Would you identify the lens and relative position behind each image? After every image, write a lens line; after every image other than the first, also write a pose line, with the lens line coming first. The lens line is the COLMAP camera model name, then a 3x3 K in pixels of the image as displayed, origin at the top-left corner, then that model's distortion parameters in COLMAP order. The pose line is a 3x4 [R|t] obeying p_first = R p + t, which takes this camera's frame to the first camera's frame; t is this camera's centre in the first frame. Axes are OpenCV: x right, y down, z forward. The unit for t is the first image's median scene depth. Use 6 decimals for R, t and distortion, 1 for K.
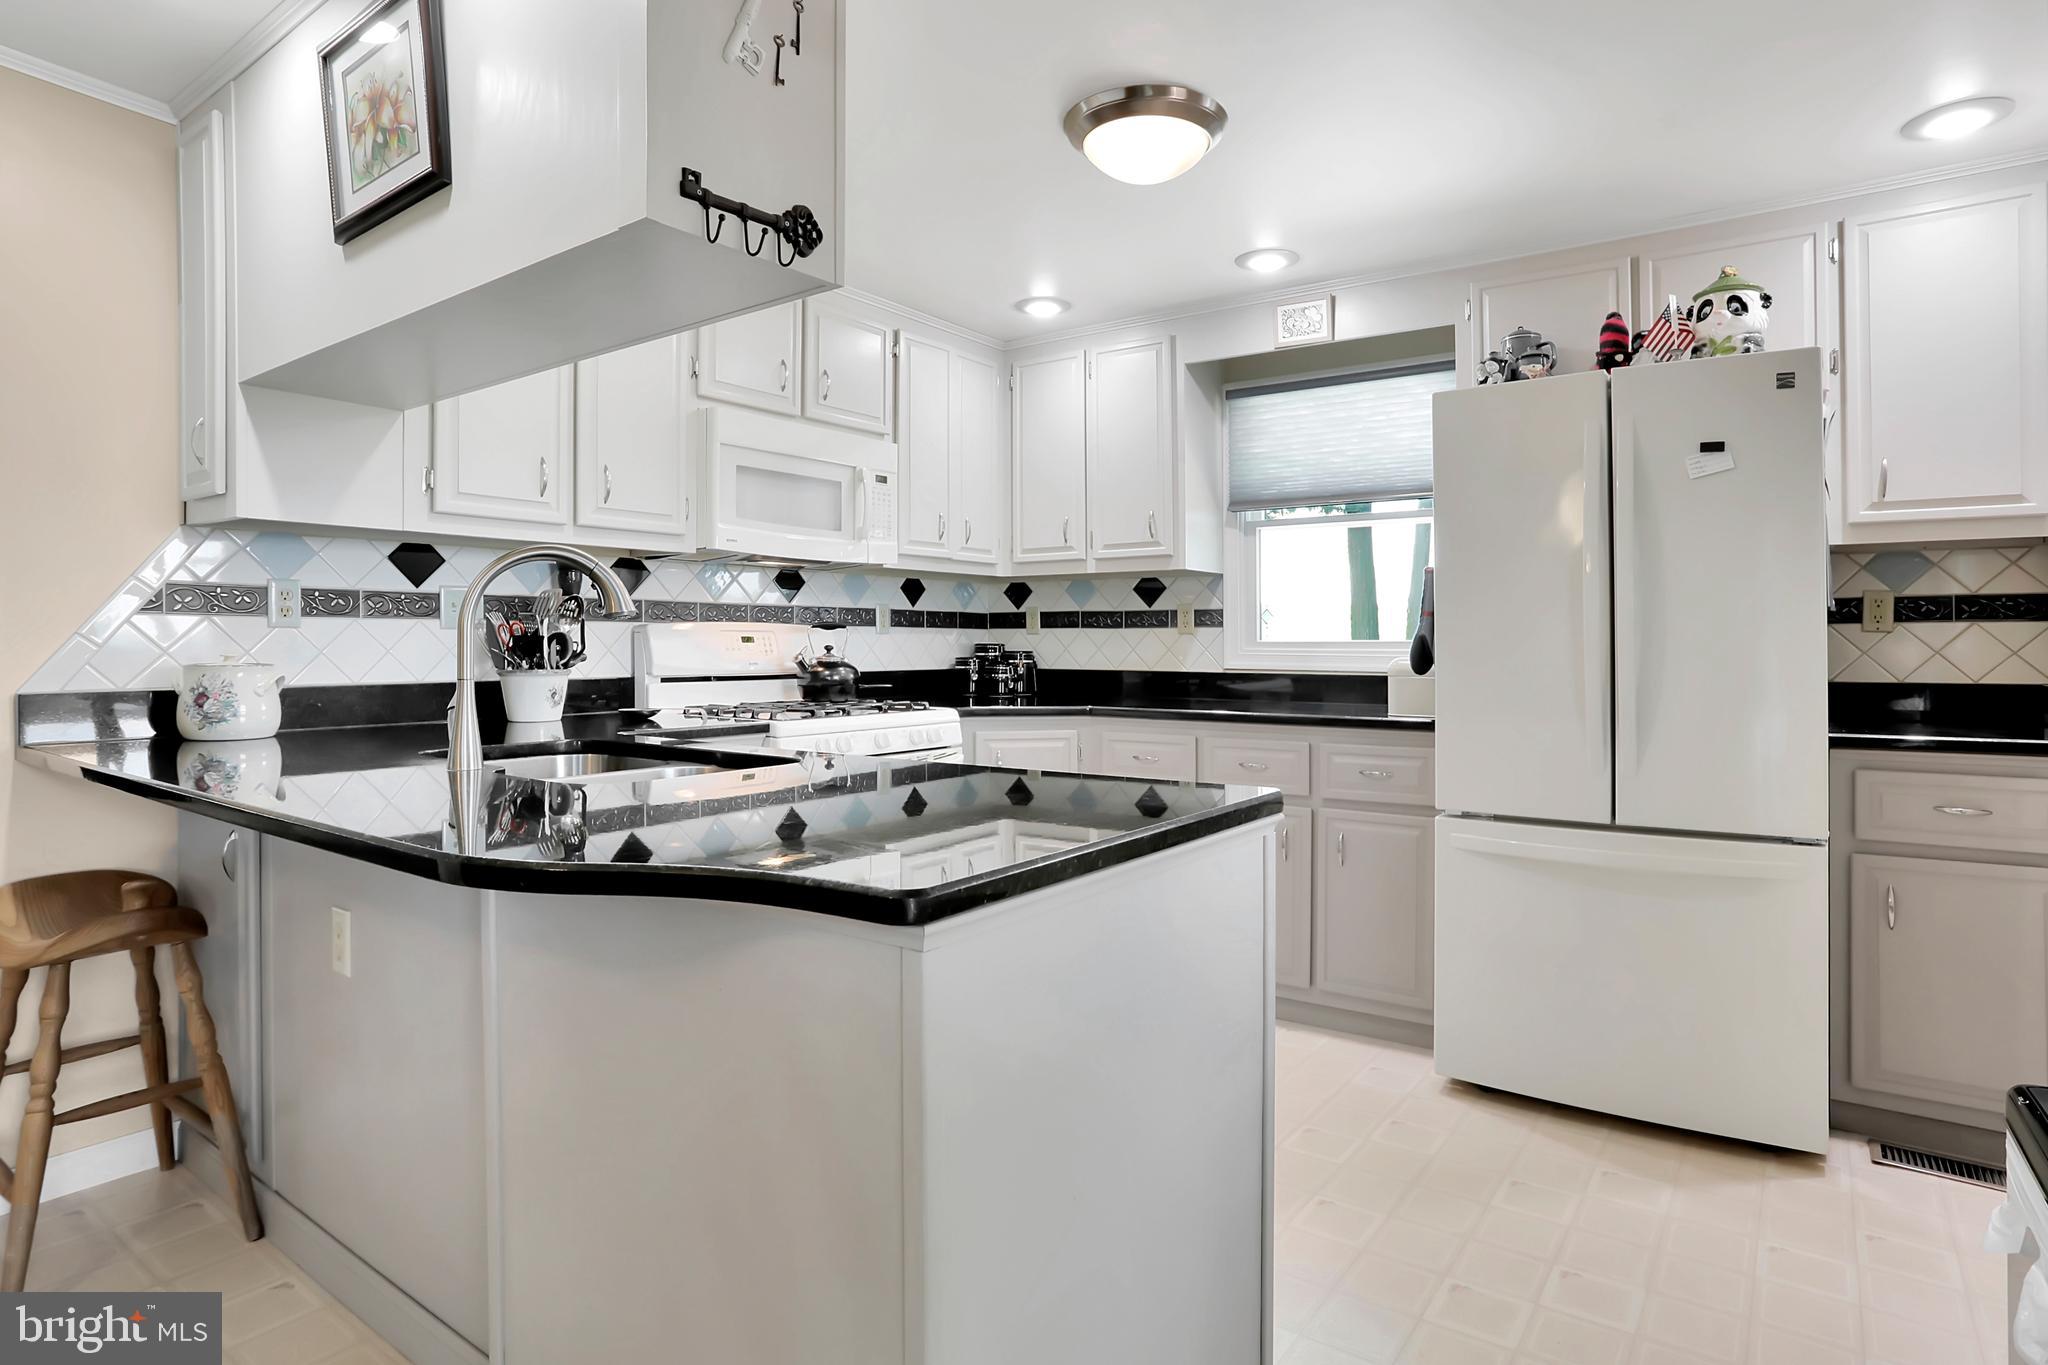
lens RADIAL K [[1093.2, 0, 1052.0], [0, 1093.2, 587.1], [0, 0, 1]] dist [-0.092451, 0.000108]
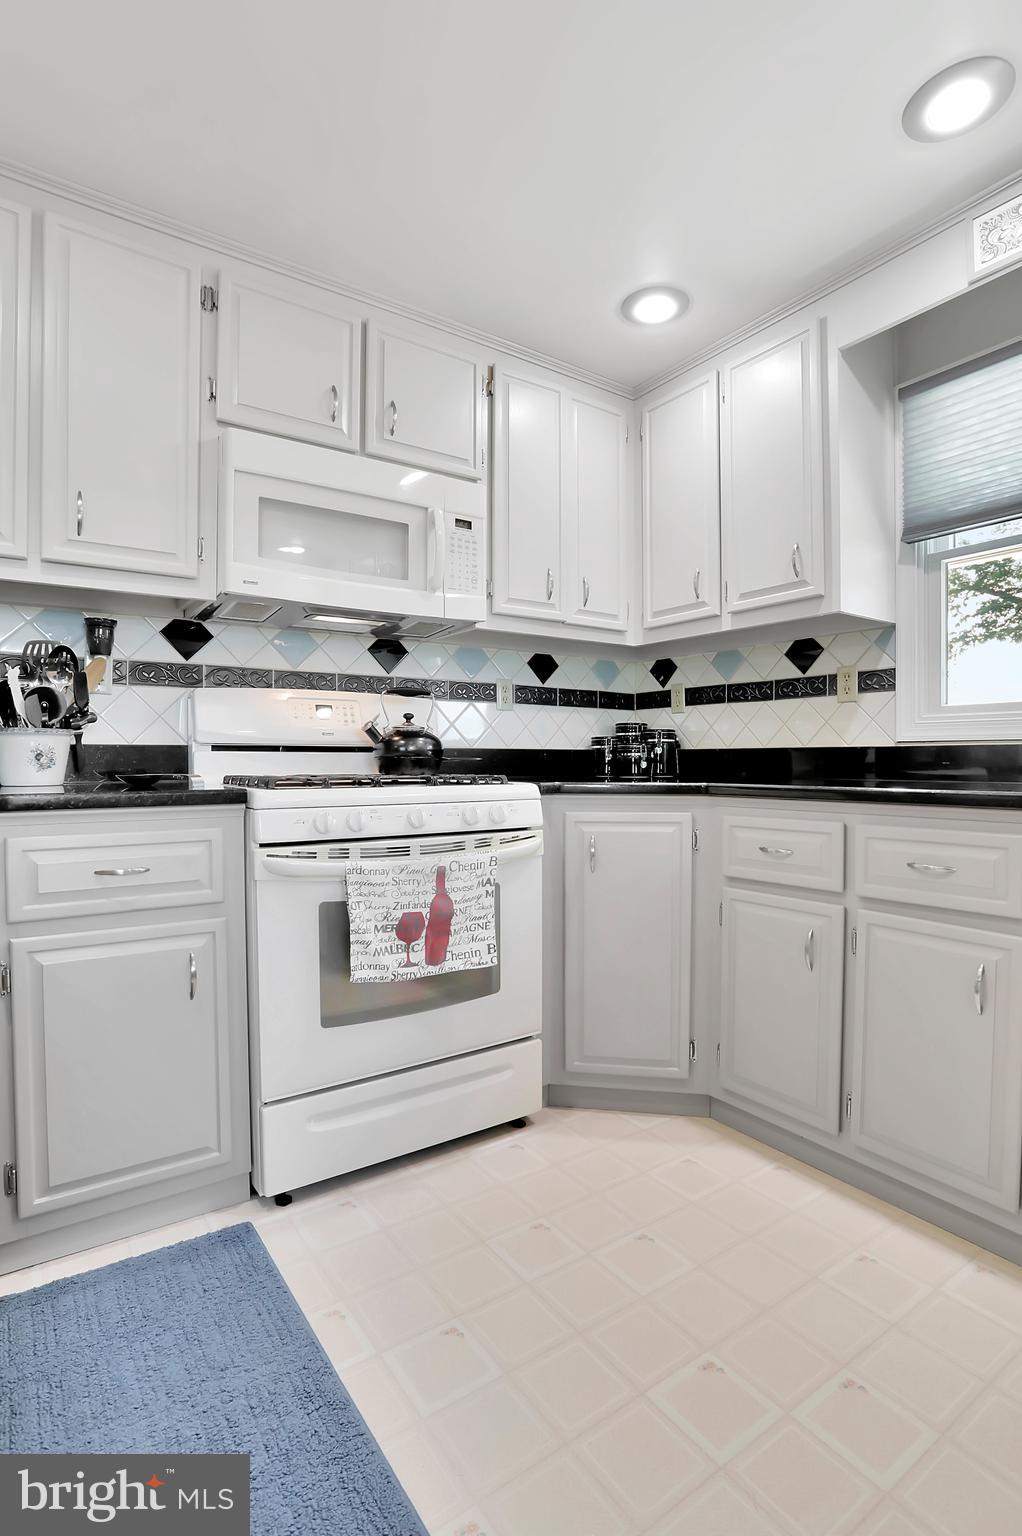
lens RADIAL K [[761.7, 0, 511.0], [0, 761.7, 768.0], [0, 0, 1]] dist [-0.085416, 0.036275]
pose [[0.938732, 0.003616, -0.344629, 0.081233], [0.017339, 0.998183, 0.057704, 0.056867], [0.344212, -0.060144, 0.936964, 0.389801]]
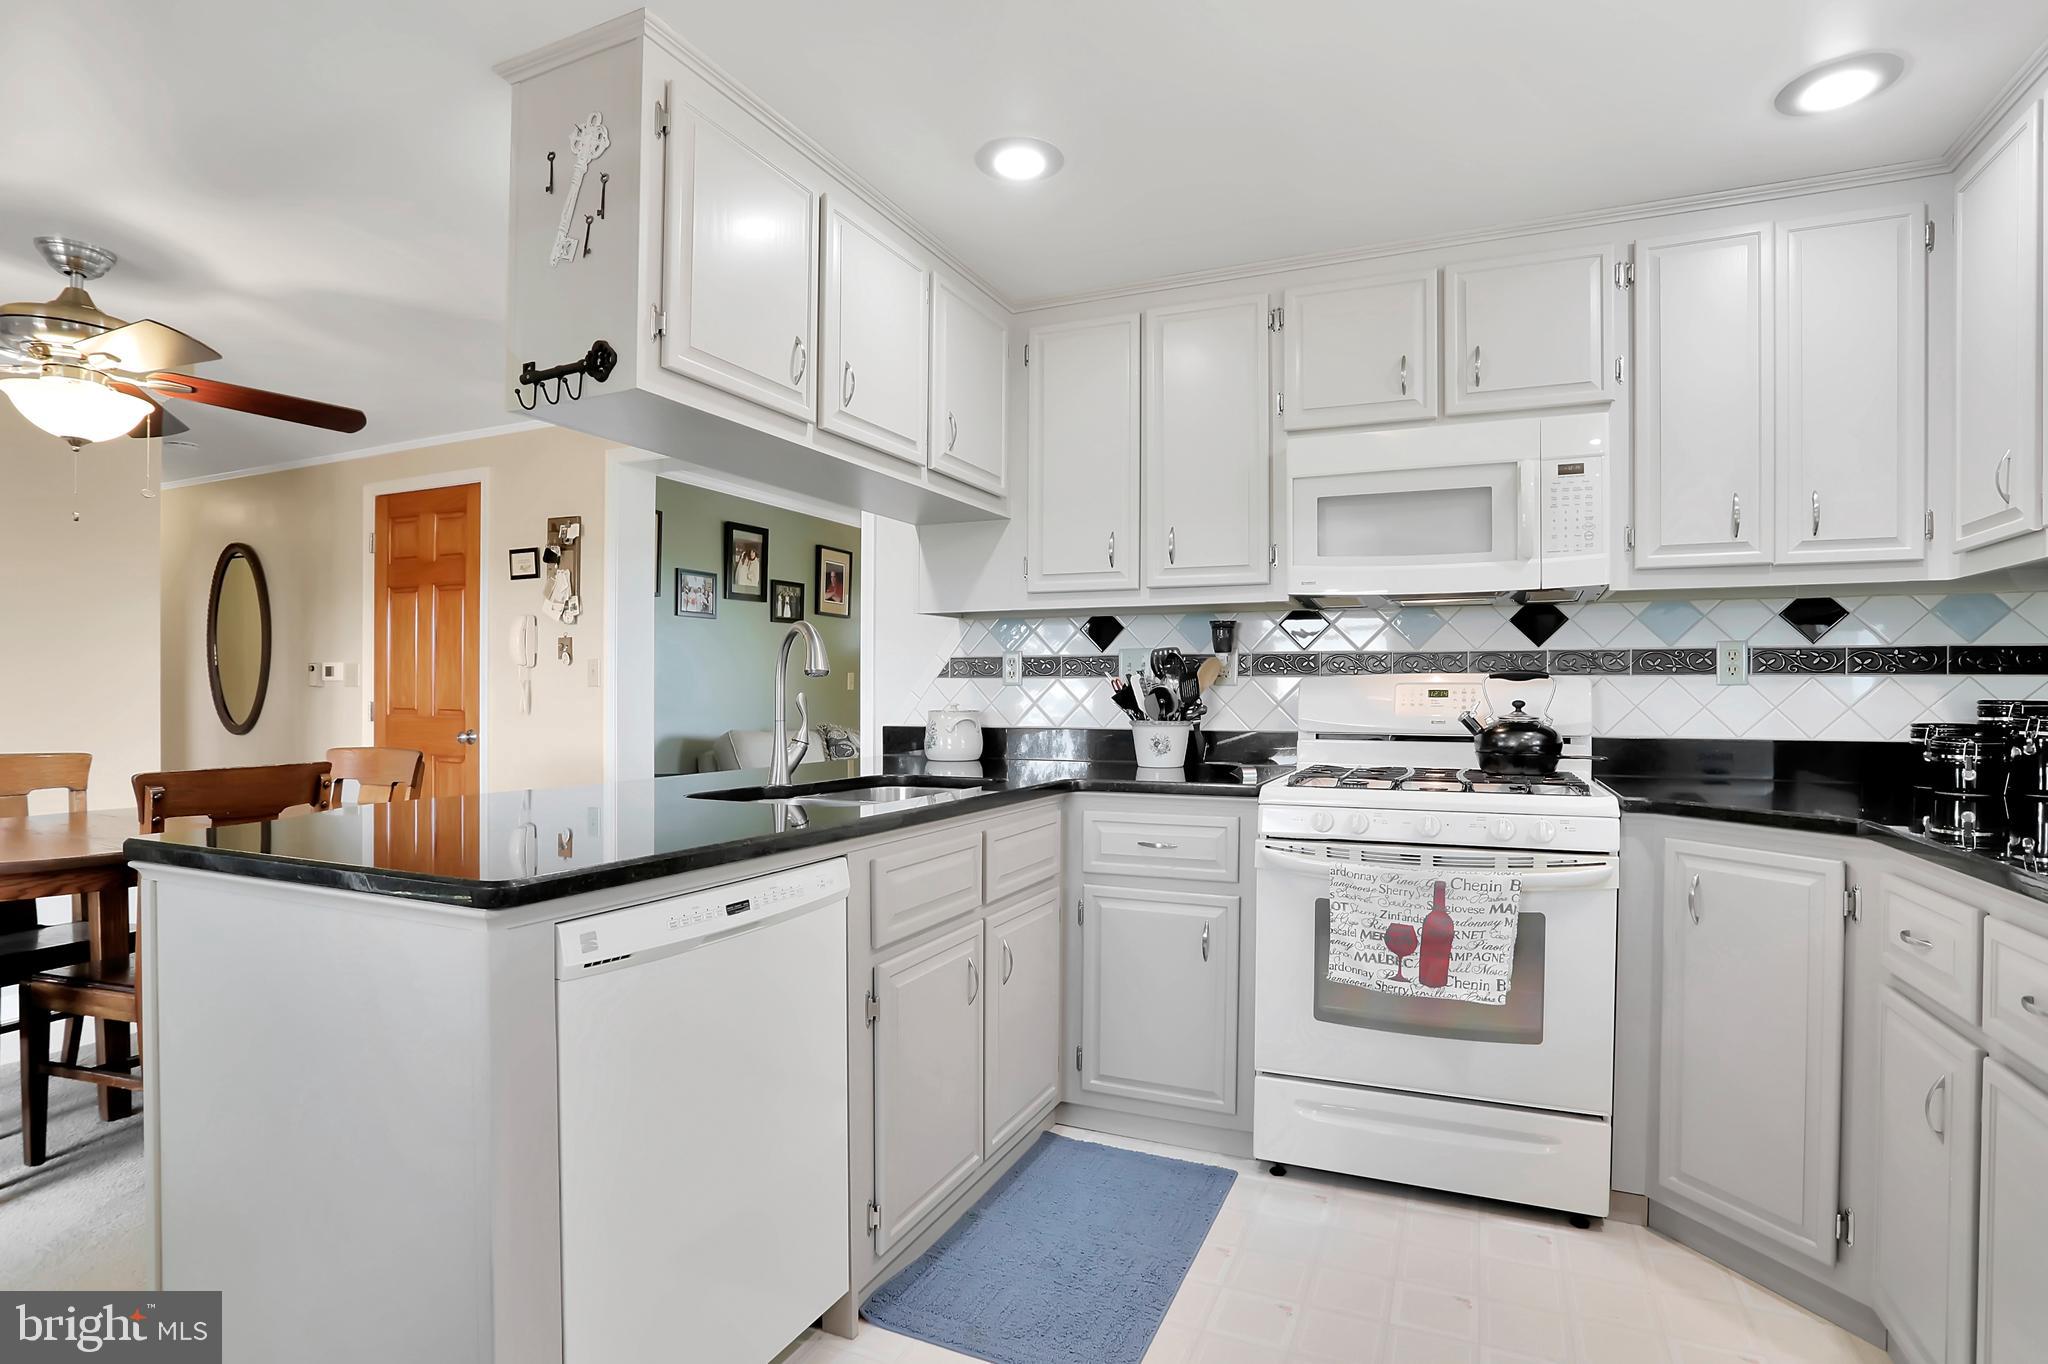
lens RADIAL K [[1015.6, 0, 1024.0], [0, 1015.6, 682.0], [0, 0, 1]] dist [-0.085416, 0.036275]
pose [[0.192633, -0.012268, -0.981194, 0.369557], [0.044663, 0.998995, -0.003722, 0.024518], [0.980254, -0.043106, 0.192987, 0.467278]]
